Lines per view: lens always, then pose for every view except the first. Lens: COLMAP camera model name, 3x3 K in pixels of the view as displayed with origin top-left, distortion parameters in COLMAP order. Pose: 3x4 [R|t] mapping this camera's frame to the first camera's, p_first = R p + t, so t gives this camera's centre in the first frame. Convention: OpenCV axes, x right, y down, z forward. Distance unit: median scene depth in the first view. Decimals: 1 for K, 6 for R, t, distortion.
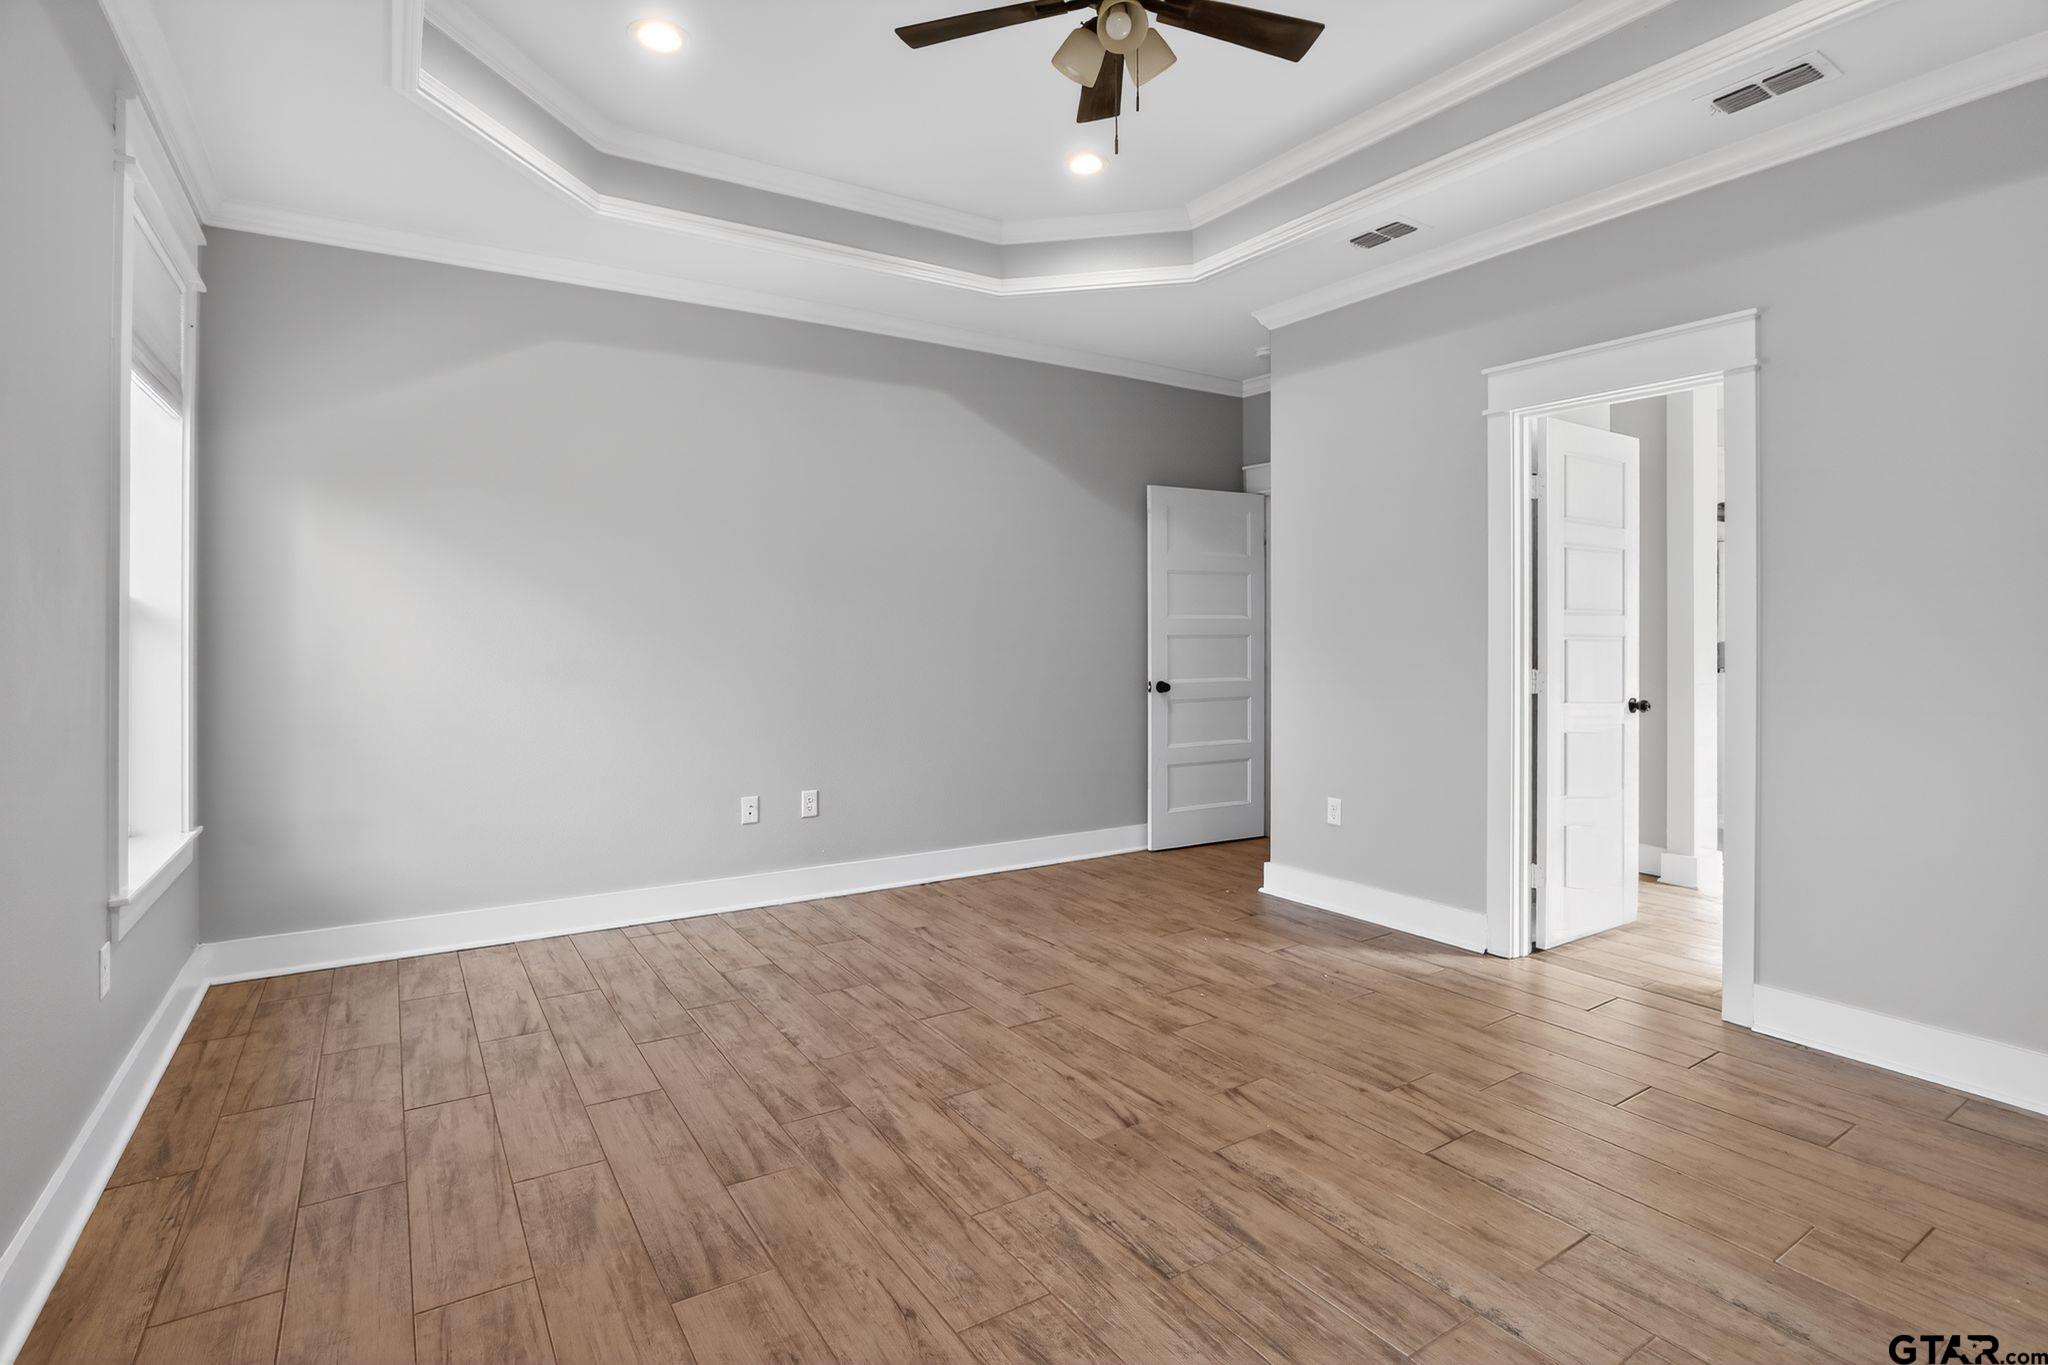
lens RADIAL K [[1005.2, 0, 1016.2], [0, 1005.2, 637.9], [0, 0, 1]] dist [-0.042162, 0.008882]
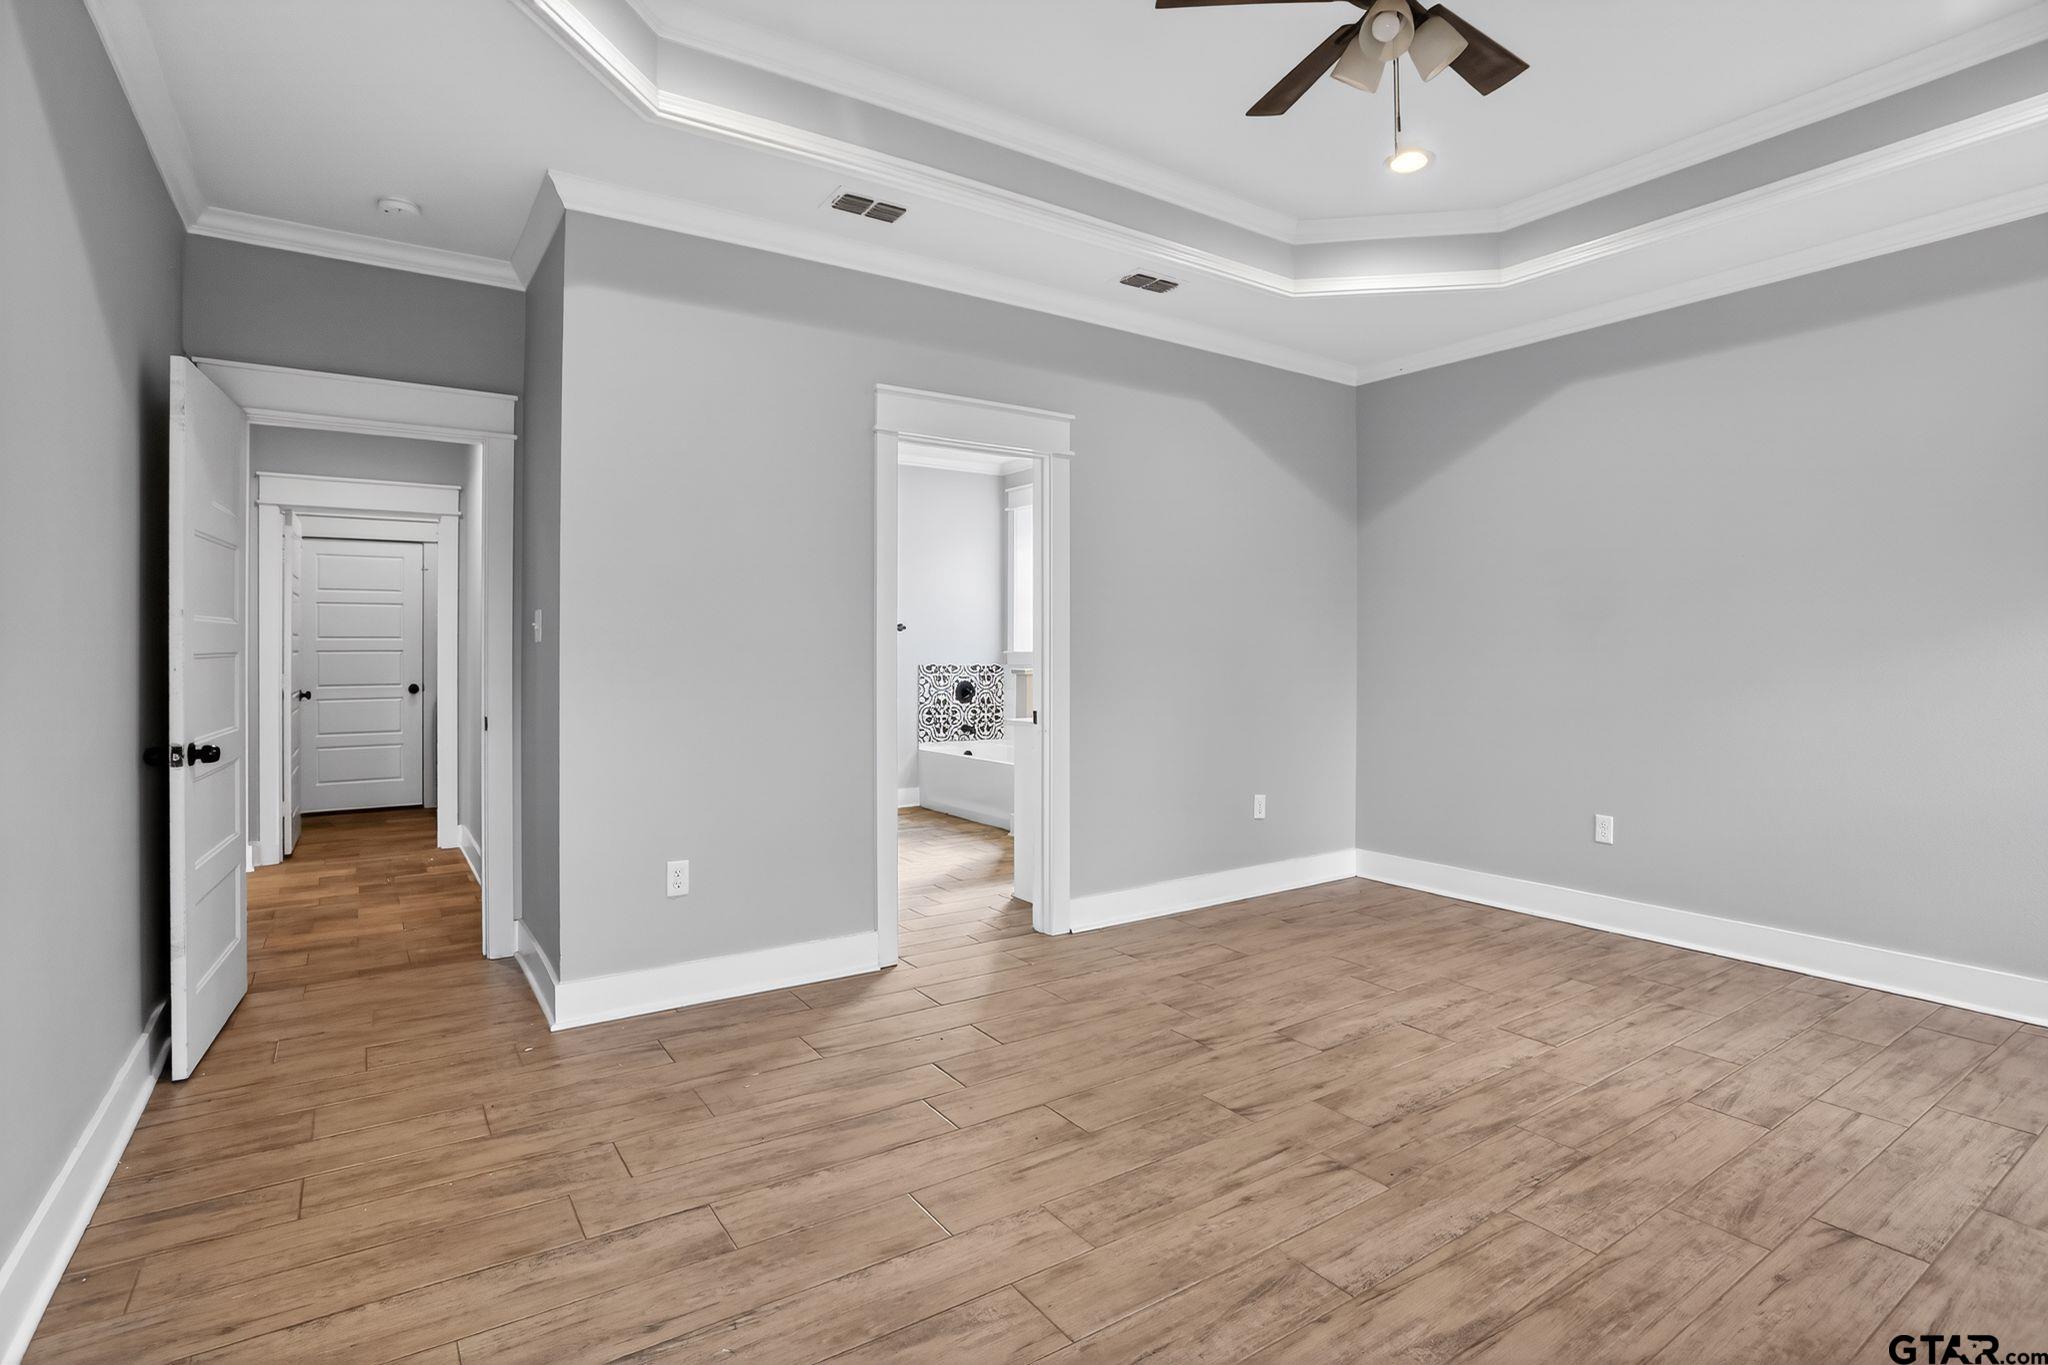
lens RADIAL K [[1005.2, 0, 1050.3], [0, 1005.2, 647.4], [0, 0, 1]] dist [-0.042162, 0.008882]
pose [[-0.036427, 0.003896, 0.999329, -0.782529], [0.002850, 0.999989, -0.003795, -0.001196], [-0.999332, 0.002710, -0.036438, 1.251855]]
